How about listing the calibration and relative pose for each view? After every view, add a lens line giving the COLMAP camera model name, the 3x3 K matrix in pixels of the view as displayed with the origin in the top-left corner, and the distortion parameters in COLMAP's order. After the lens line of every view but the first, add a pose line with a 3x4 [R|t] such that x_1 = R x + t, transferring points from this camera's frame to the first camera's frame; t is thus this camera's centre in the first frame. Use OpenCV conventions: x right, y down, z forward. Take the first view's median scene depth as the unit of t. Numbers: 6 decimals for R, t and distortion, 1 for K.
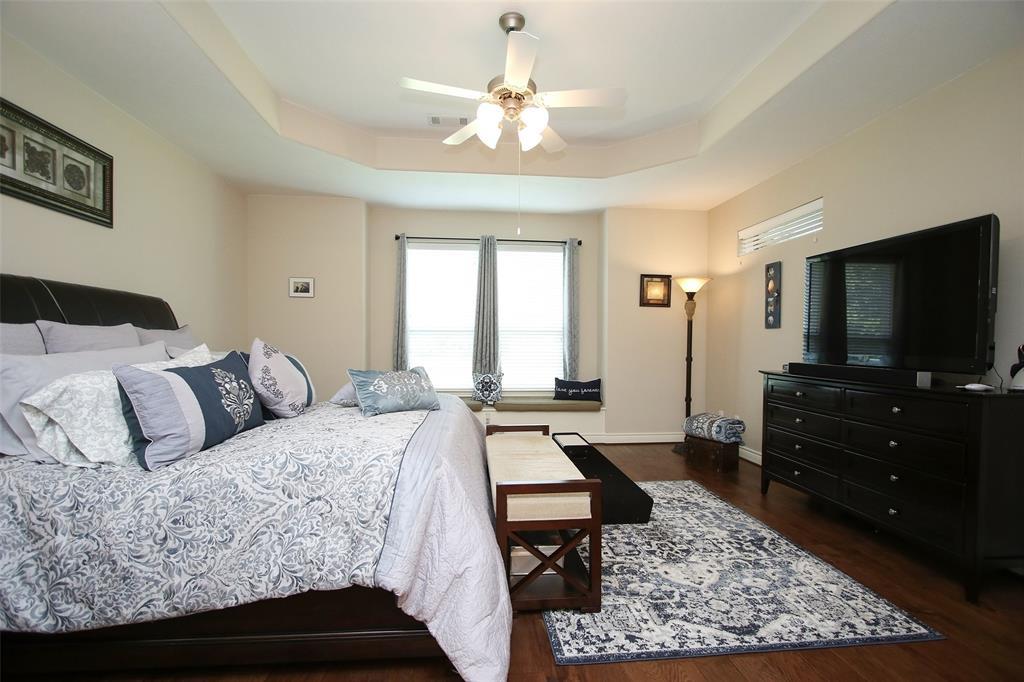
lens RADIAL K [[476.7, 0, 510.7], [0, 476.7, 340.1], [0, 0, 1]] dist [-0.001403, -0.000125]
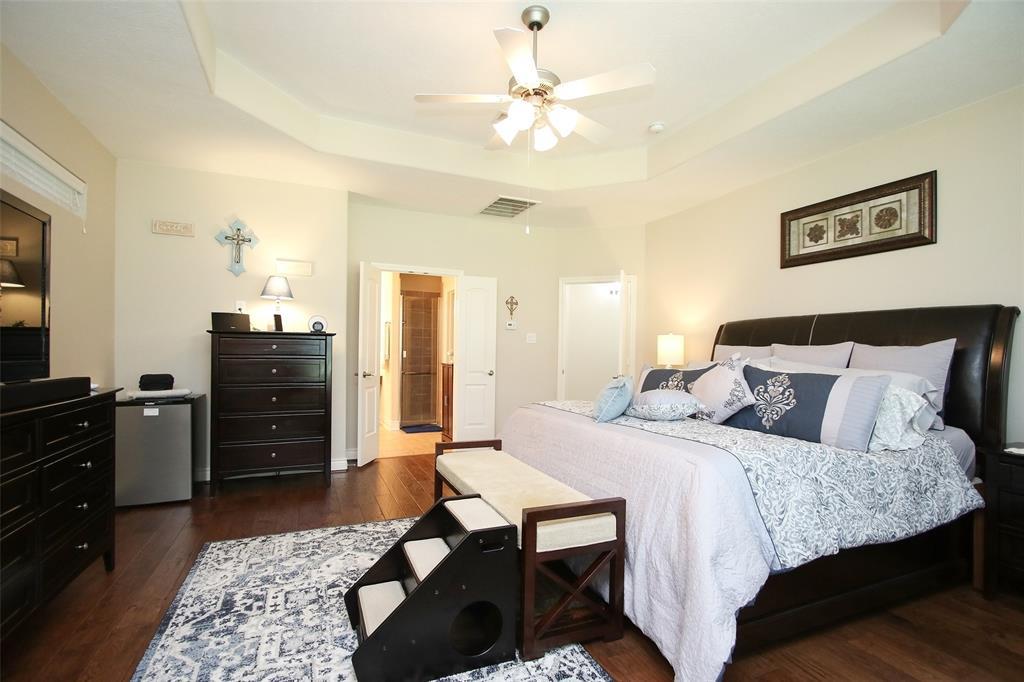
lens RADIAL K [[476.7, 0, 512.9], [0, 476.7, 349.1], [0, 0, 1]] dist [-0.001403, -0.000125]
pose [[-0.950666, -0.019092, -0.309629, 0.337948], [-0.018492, 0.999817, -0.004872, 0.002073], [0.309666, 0.001094, -0.950845, 1.974753]]
